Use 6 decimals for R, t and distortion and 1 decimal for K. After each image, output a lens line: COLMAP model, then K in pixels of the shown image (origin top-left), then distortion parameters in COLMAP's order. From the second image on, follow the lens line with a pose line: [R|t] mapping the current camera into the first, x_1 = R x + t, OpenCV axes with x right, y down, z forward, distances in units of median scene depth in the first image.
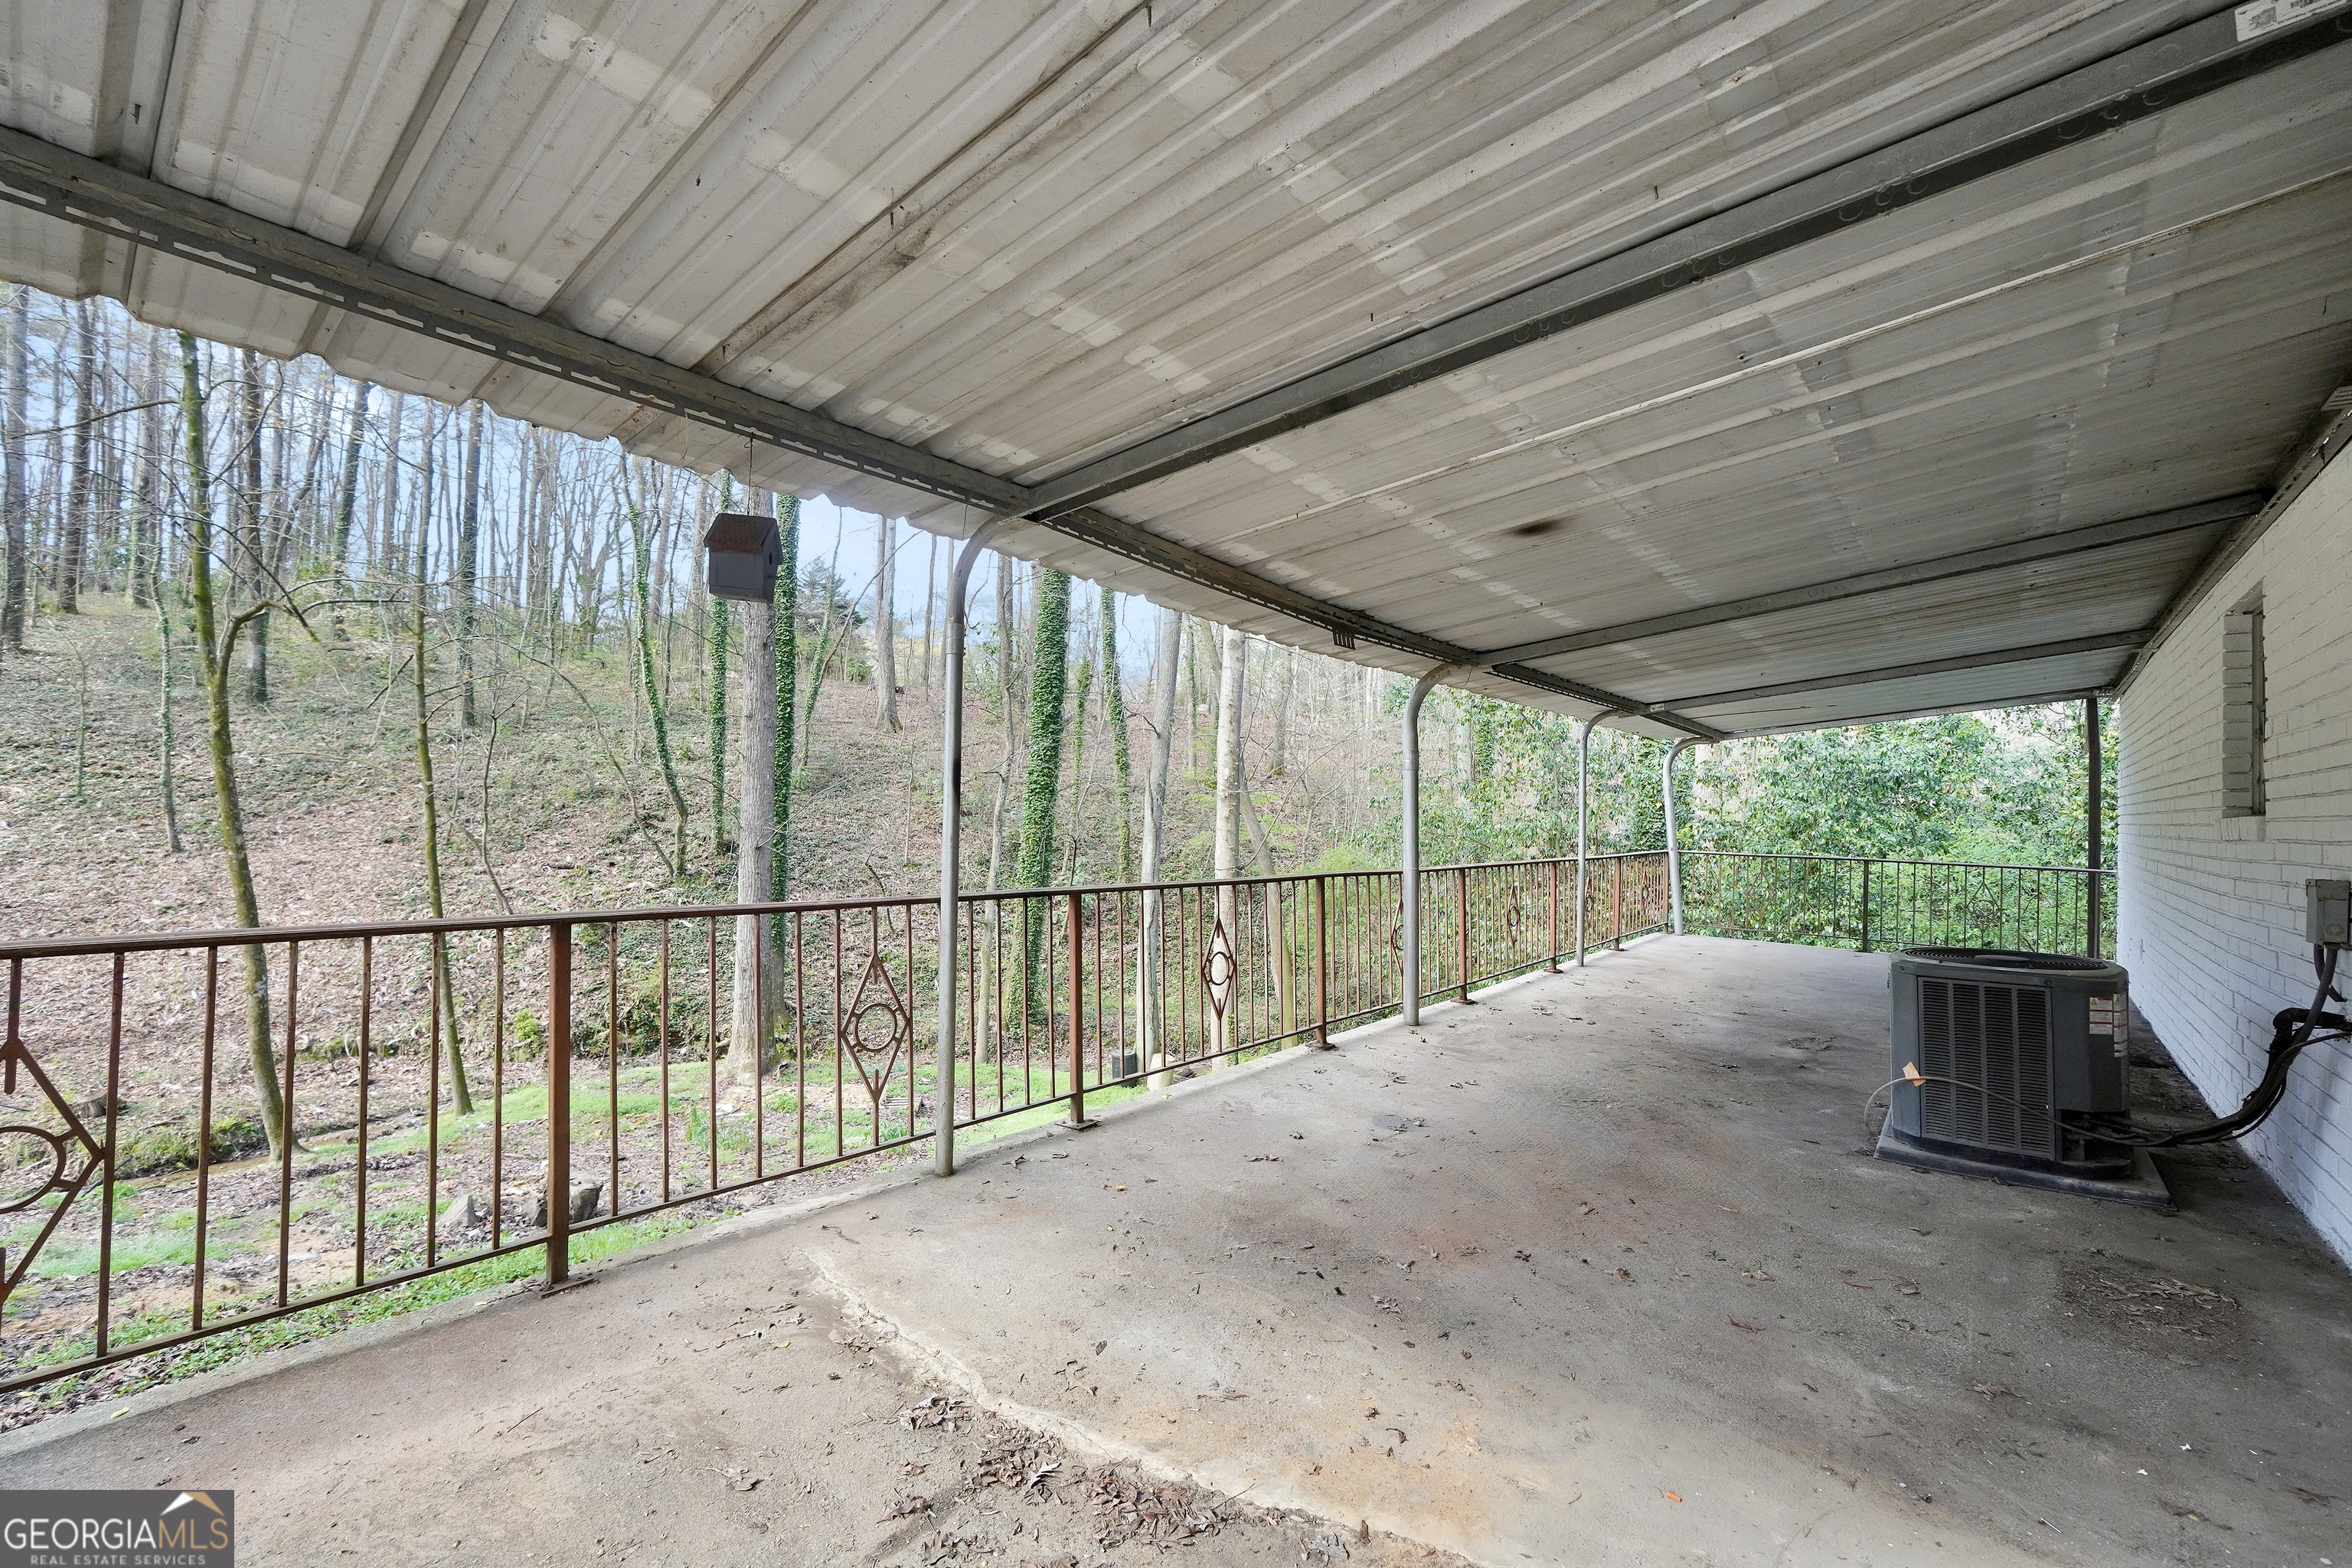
lens RADIAL K [[997.2, 0, 1166.2], [0, 997.2, 780.4], [0, 0, 1]] dist [-0.018705, 0.006768]
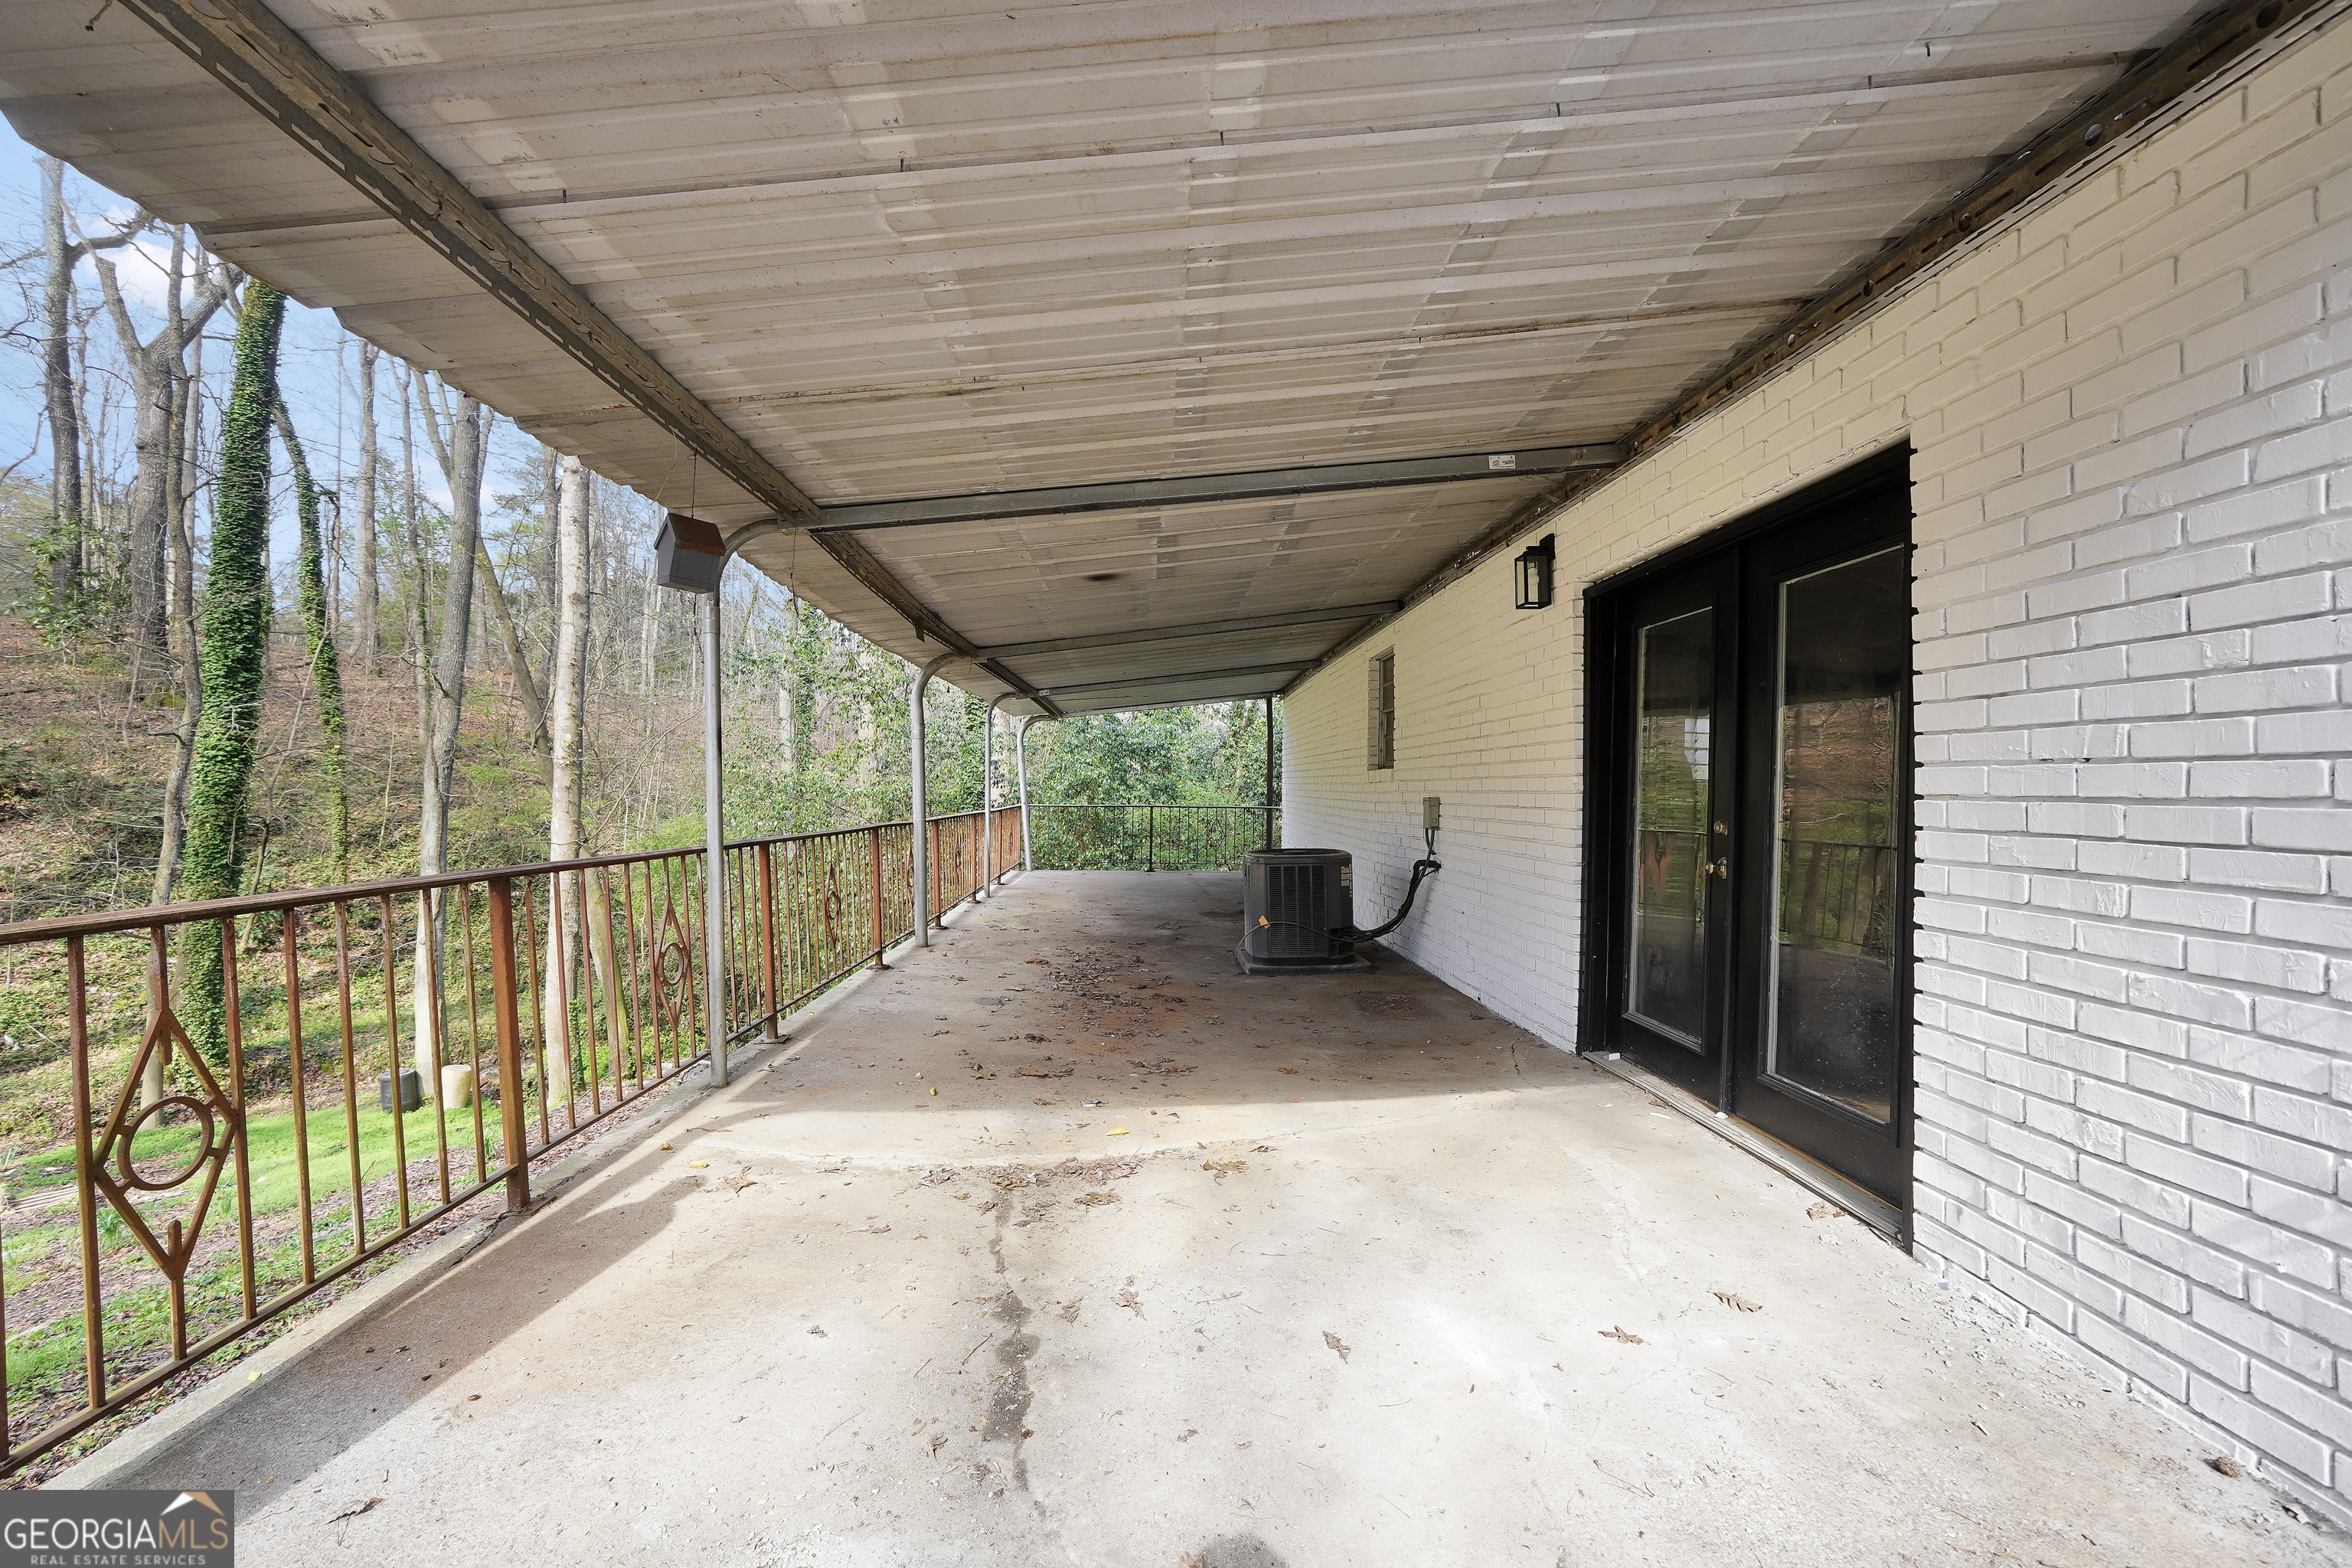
lens RADIAL K [[997.2, 0, 1166.2], [0, 997.2, 780.4], [0, 0, 1]] dist [-0.018705, 0.006768]
pose [[0.748711, -0.016086, 0.662701, -0.445384], [-0.004737, 0.999550, 0.029614, 0.002899], [-0.662880, -0.025311, 0.748298, -0.147003]]
